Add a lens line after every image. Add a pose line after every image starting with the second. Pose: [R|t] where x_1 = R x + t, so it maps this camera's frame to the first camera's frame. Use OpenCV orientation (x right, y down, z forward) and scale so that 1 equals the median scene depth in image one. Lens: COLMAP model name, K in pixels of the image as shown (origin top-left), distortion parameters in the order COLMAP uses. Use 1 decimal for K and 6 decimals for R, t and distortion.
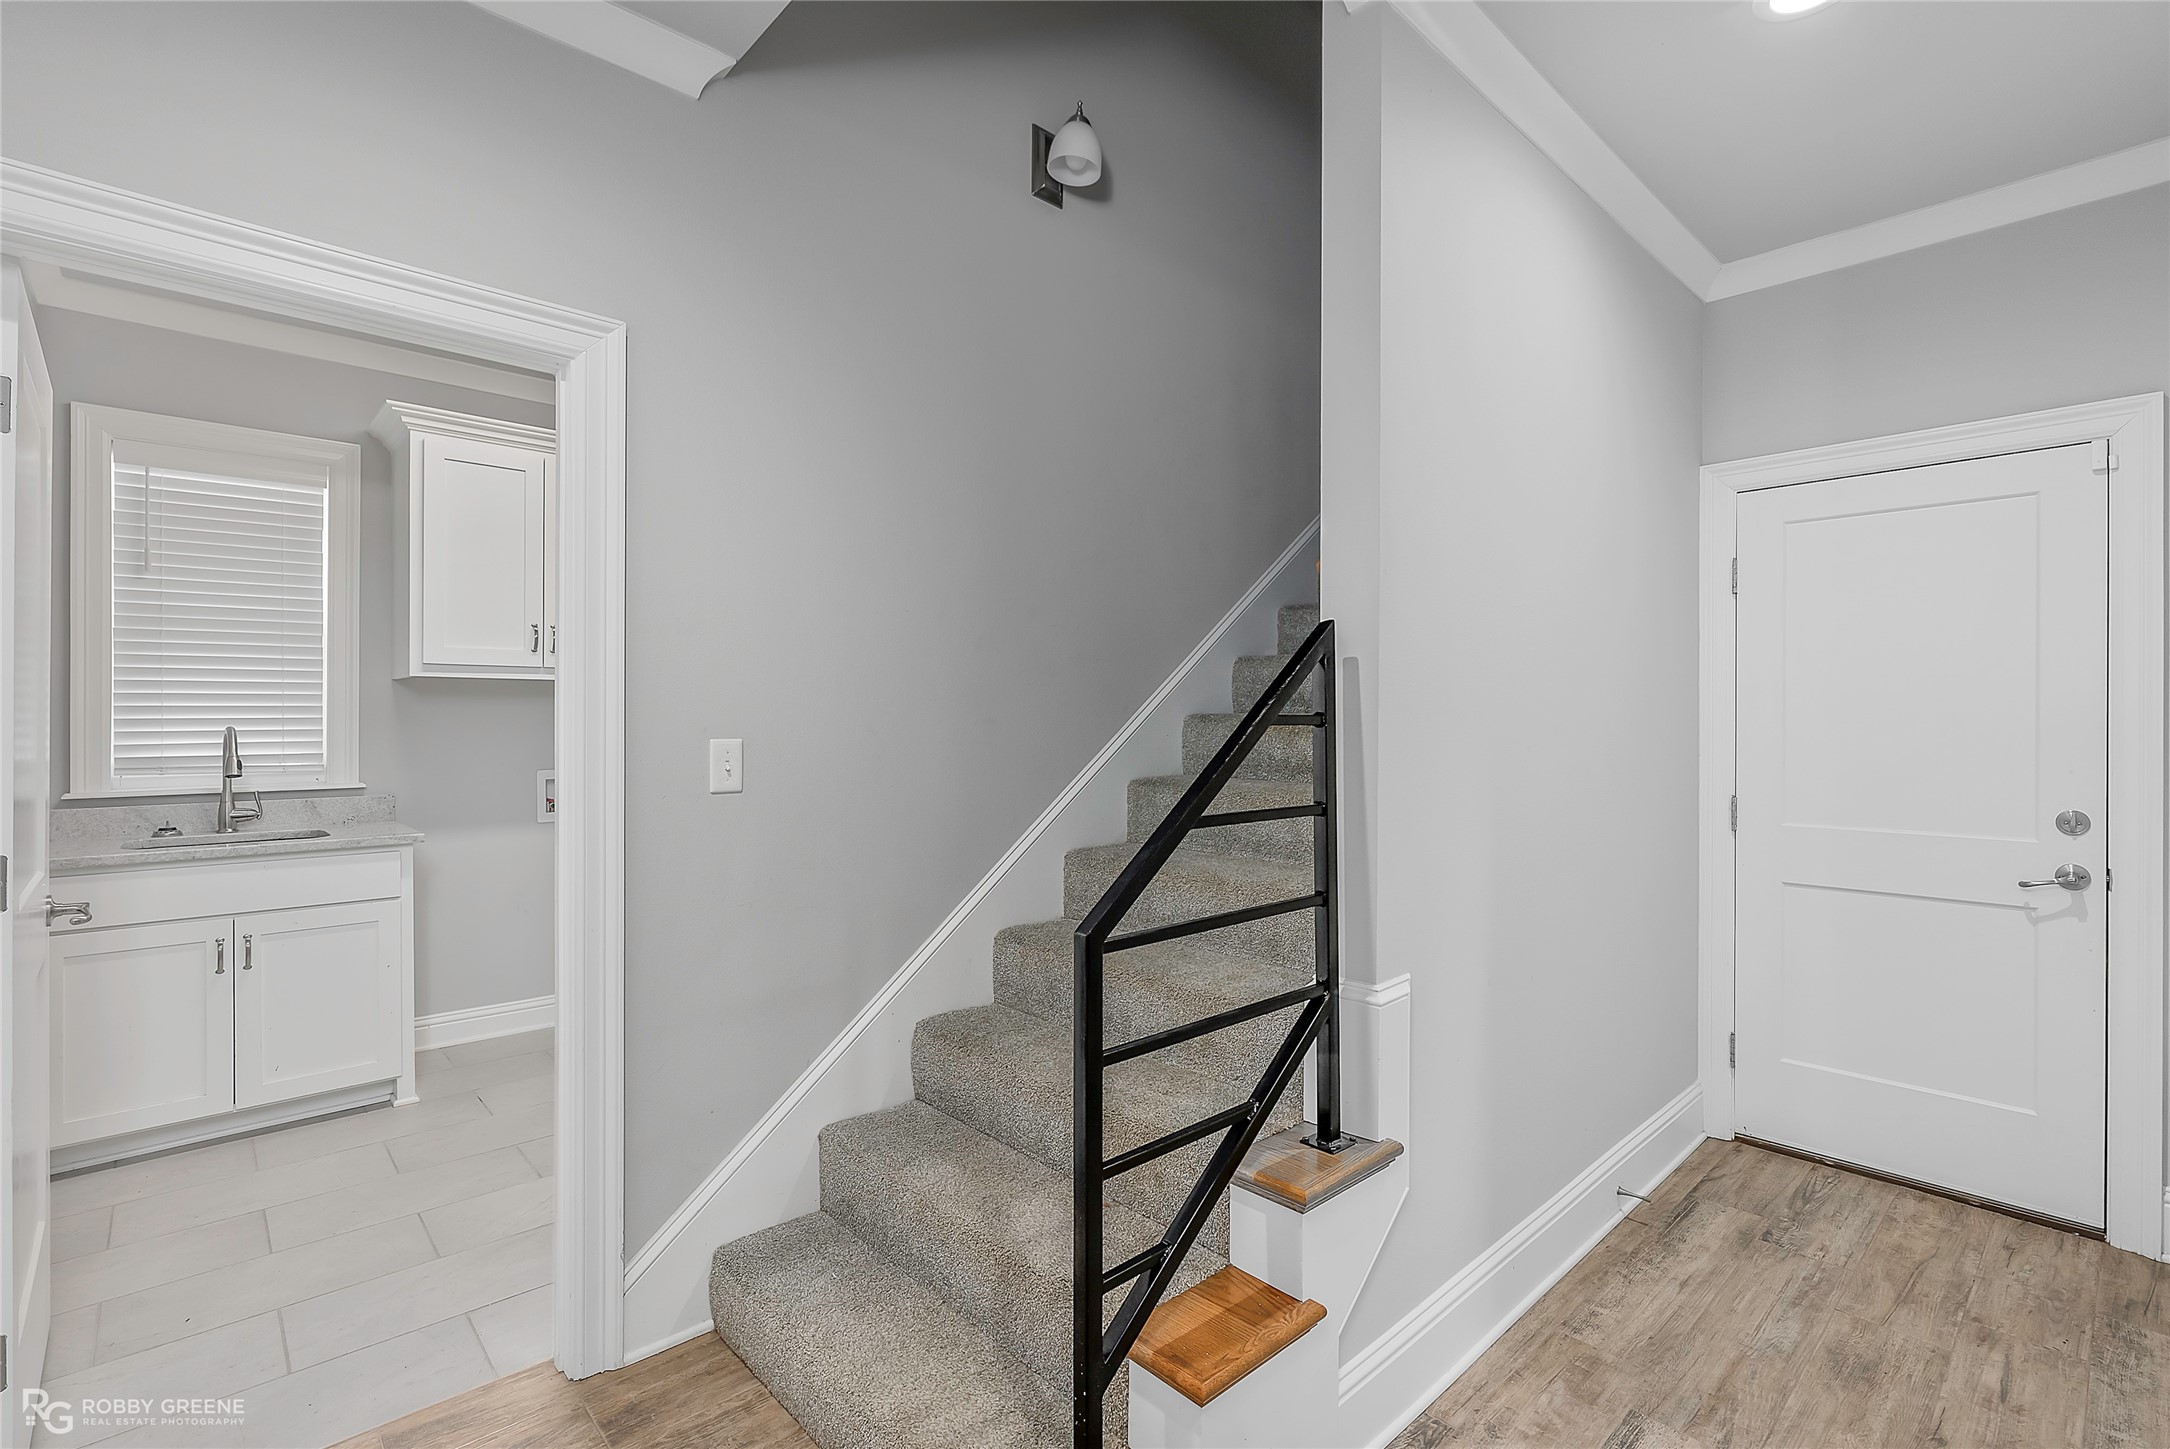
lens RADIAL K [[999.4, 0, 1091.0], [0, 999.4, 716.4], [0, 0, 1]] dist [-0.008029, 0.001488]
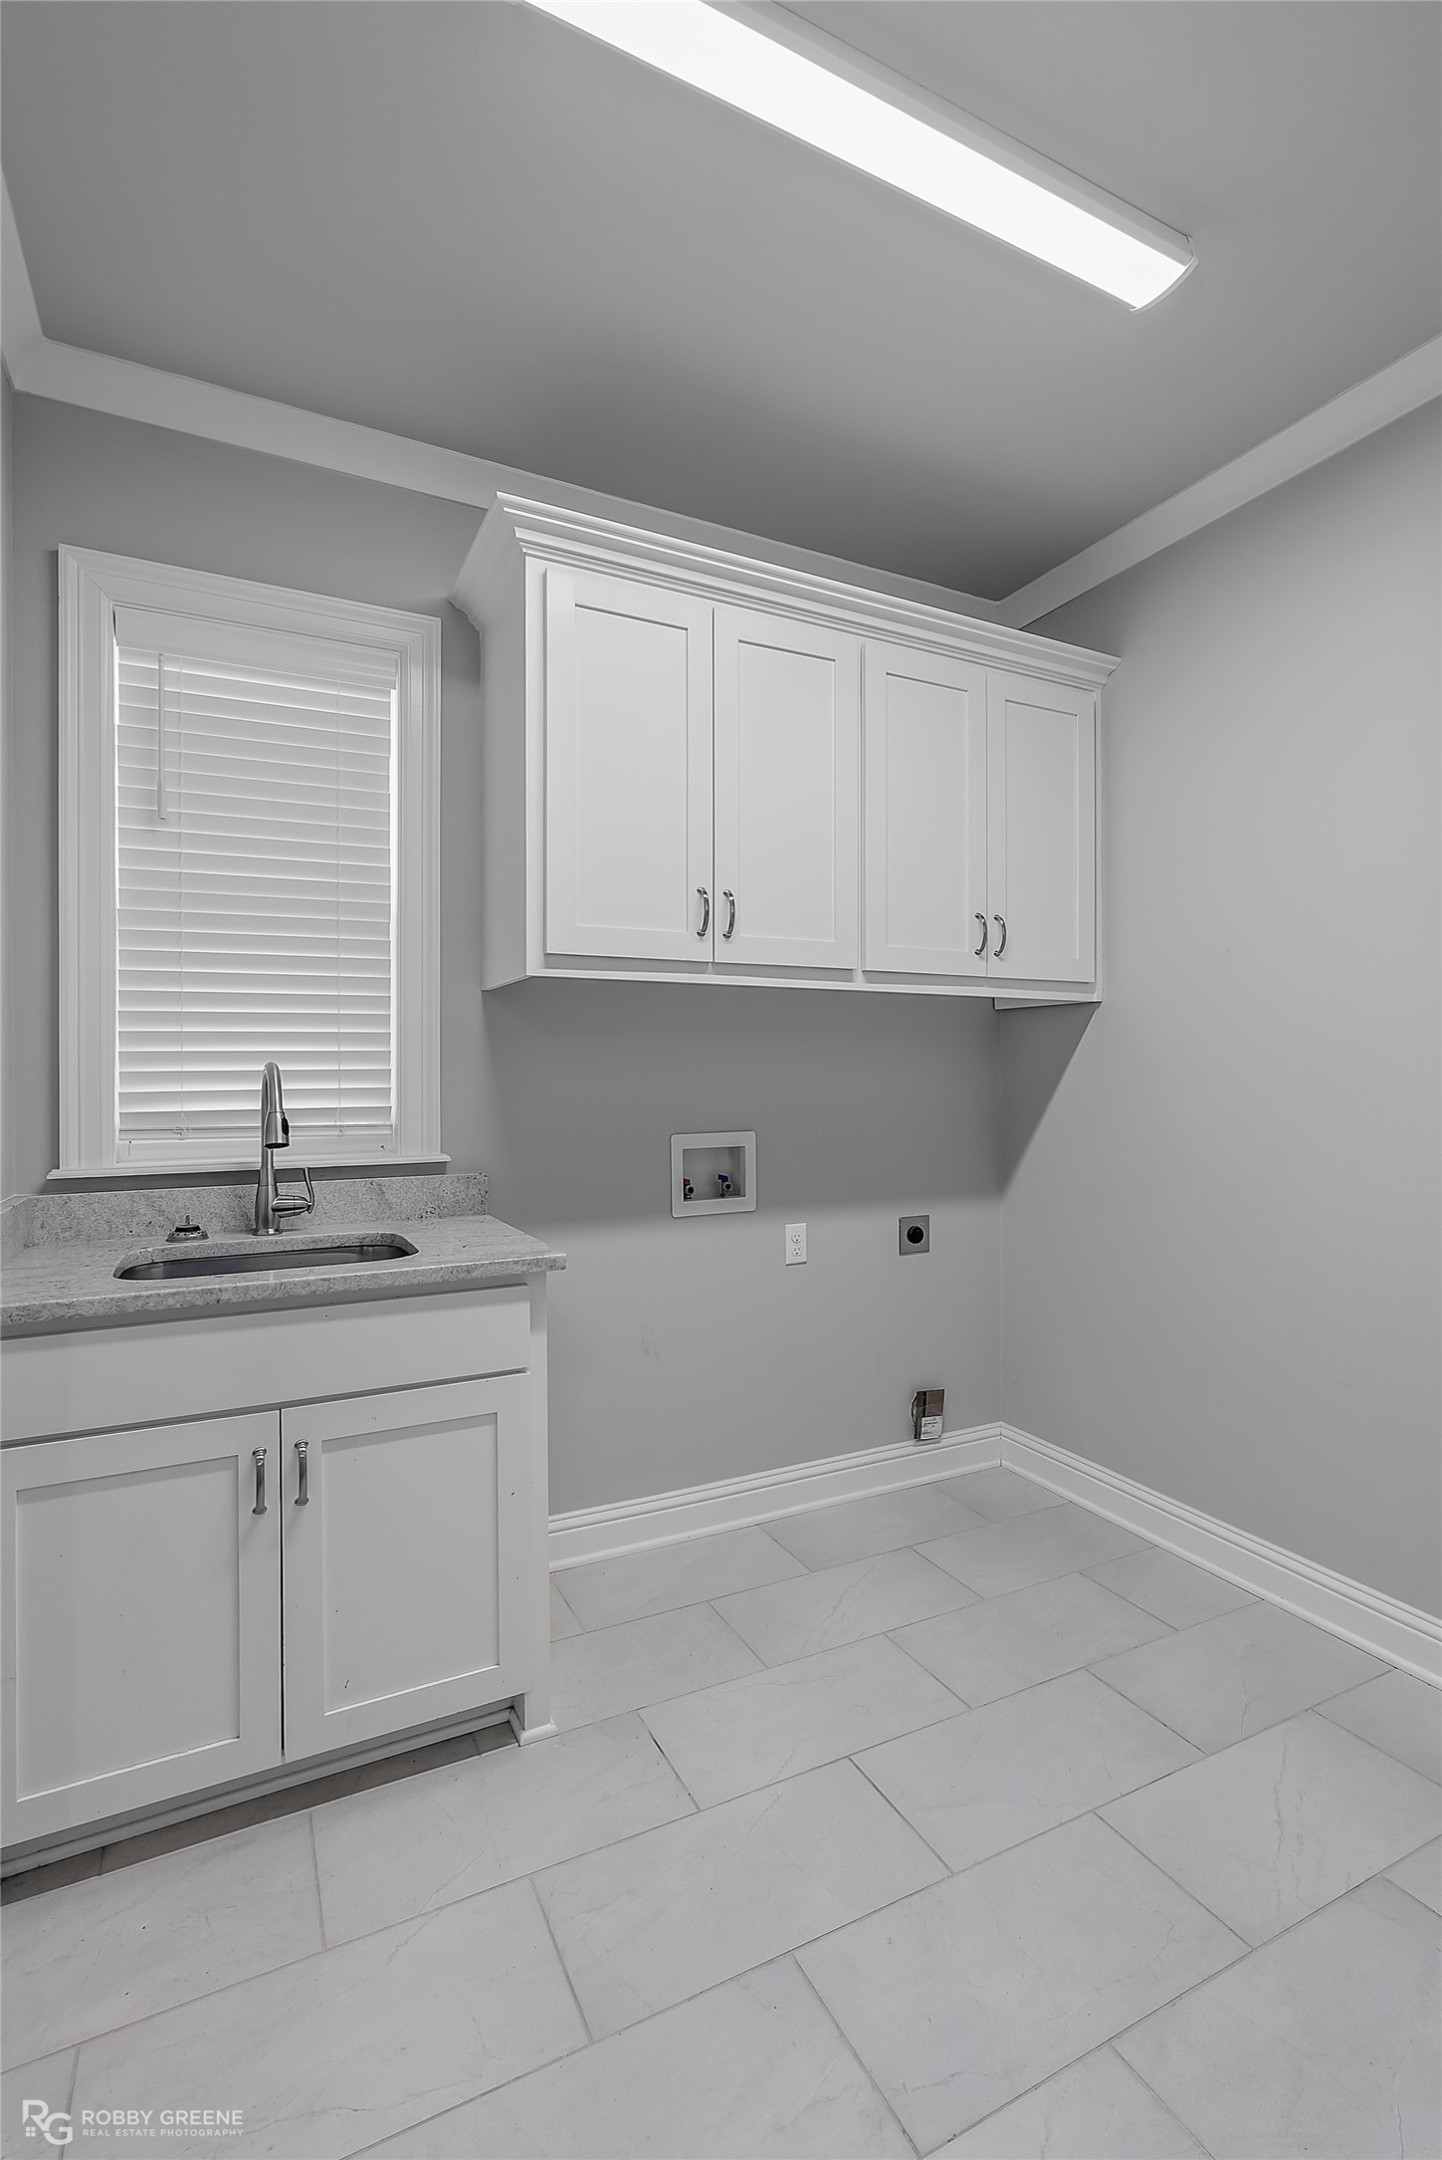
lens RADIAL K [[994.8, 0, 707.2], [0, 994.8, 1063.1], [0, 0, 1]] dist [-0.008029, 0.001488]
pose [[0.957637, -0.009516, -0.287821, -0.428043], [0.007267, 0.999934, -0.008880, 0.017554], [0.287886, 0.006412, 0.957643, 0.486340]]
